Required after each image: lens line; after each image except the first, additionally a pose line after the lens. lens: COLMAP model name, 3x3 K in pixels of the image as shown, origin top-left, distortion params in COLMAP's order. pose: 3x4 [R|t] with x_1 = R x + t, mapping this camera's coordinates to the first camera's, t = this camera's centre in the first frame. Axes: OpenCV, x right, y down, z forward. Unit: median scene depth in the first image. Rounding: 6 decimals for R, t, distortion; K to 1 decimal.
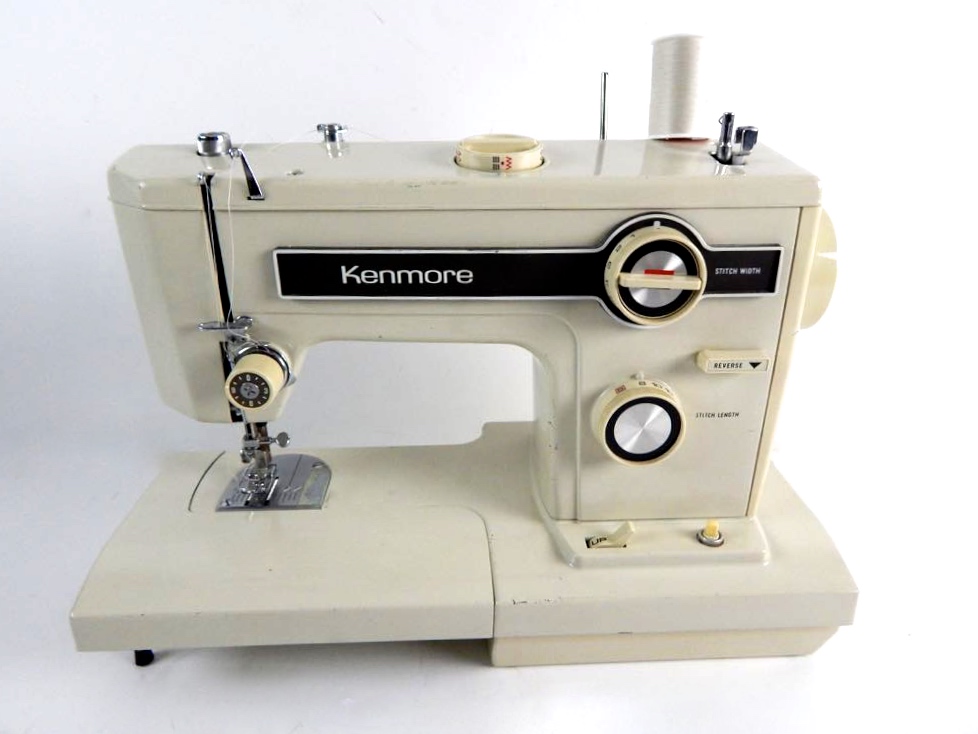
lens RADIAL K [[676.1, 0, 489.0], [0, 676.1, 367.0], [0, 0, 1]] dist [0.010017, 0.000816]
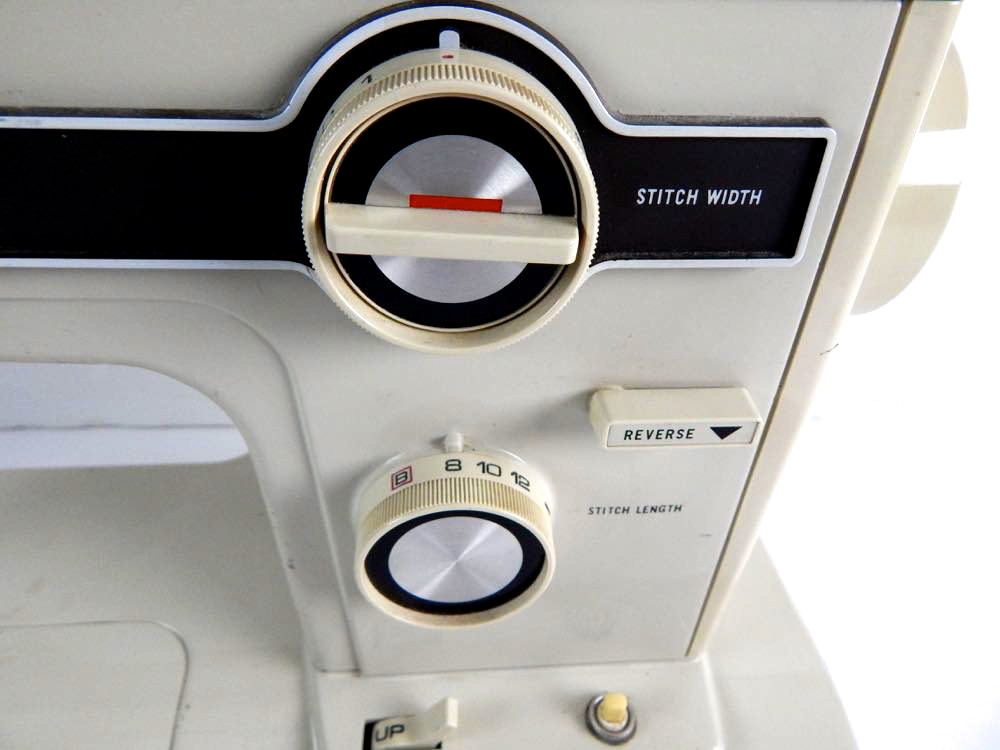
lens RADIAL K [[668.3, 0, 500.0], [0, 668.3, 375.0], [0, 0, 1]] dist [0.005686, -0.000362]
pose [[0.998921, 0.007812, 0.045783, 0.241400], [-0.017427, 0.976773, 0.213565, -0.120162], [-0.043051, -0.214132, 0.975856, 0.626543]]
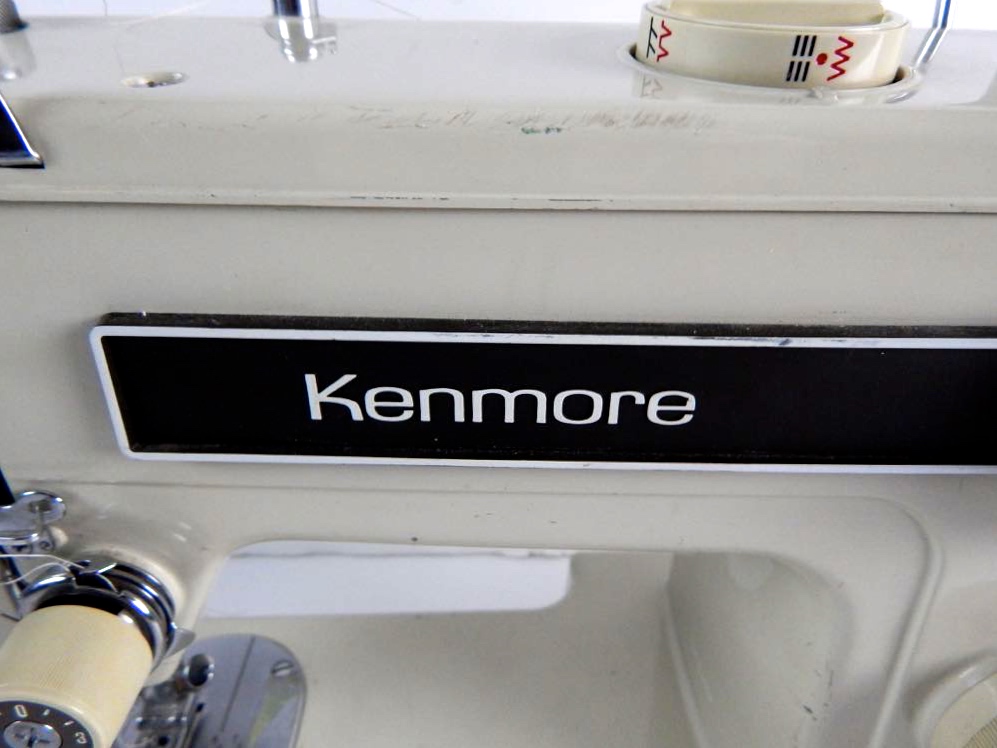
lens RADIAL K [[669.8, 0, 498.5], [0, 669.8, 374.0], [0, 0, 1]] dist [0.013838, 0.000549]
pose [[0.999839, 0.014741, 0.010253, -0.121749], [-0.015385, 0.997711, 0.065844, -0.165592], [-0.009259, -0.065991, 0.997777, 0.645986]]
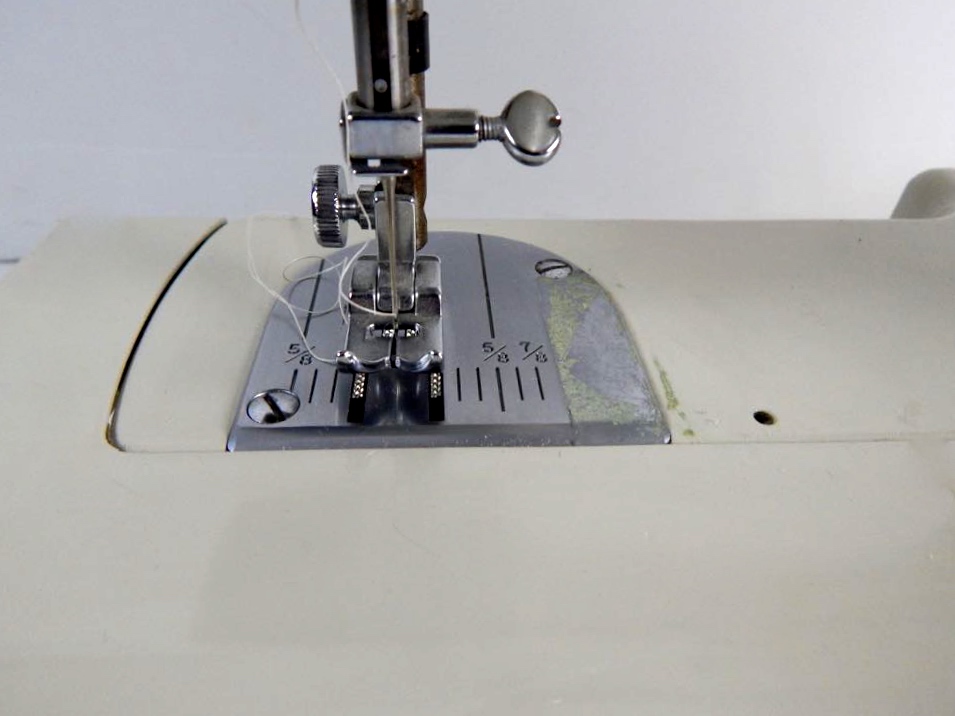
lens RADIAL K [[638.3, 0, 477.5], [0, 638.3, 358.0], [0, 0, 1]] dist [0.005686, -0.000362]
pose [[0.998985, 0.020763, 0.039965, -0.390320], [-0.029779, 0.970238, 0.240315, 0.154171], [-0.033786, -0.241261, 0.969872, 0.945703]]
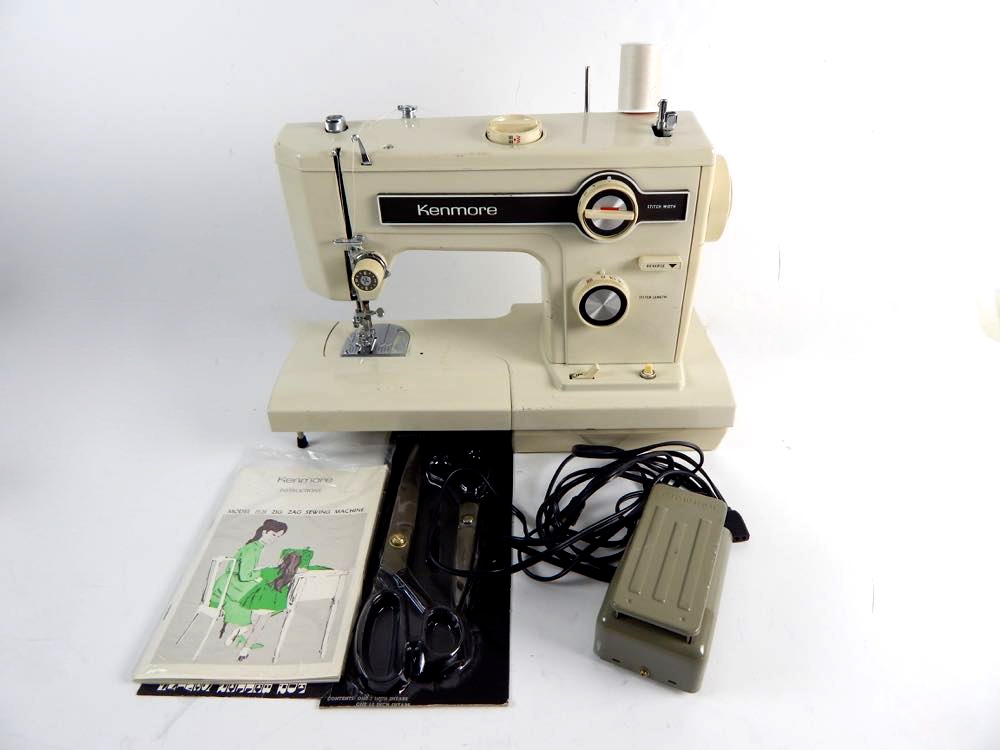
lens RADIAL K [[668.3, 0, 500.0], [0, 668.3, 375.0], [0, 0, 1]] dist [0.005686, -0.000362]
pose [[0.997851, 0.011994, -0.064420, 0.089237], [-0.000676, 0.984937, 0.172910, -0.021531], [0.065524, -0.172495, 0.982829, -0.635827]]
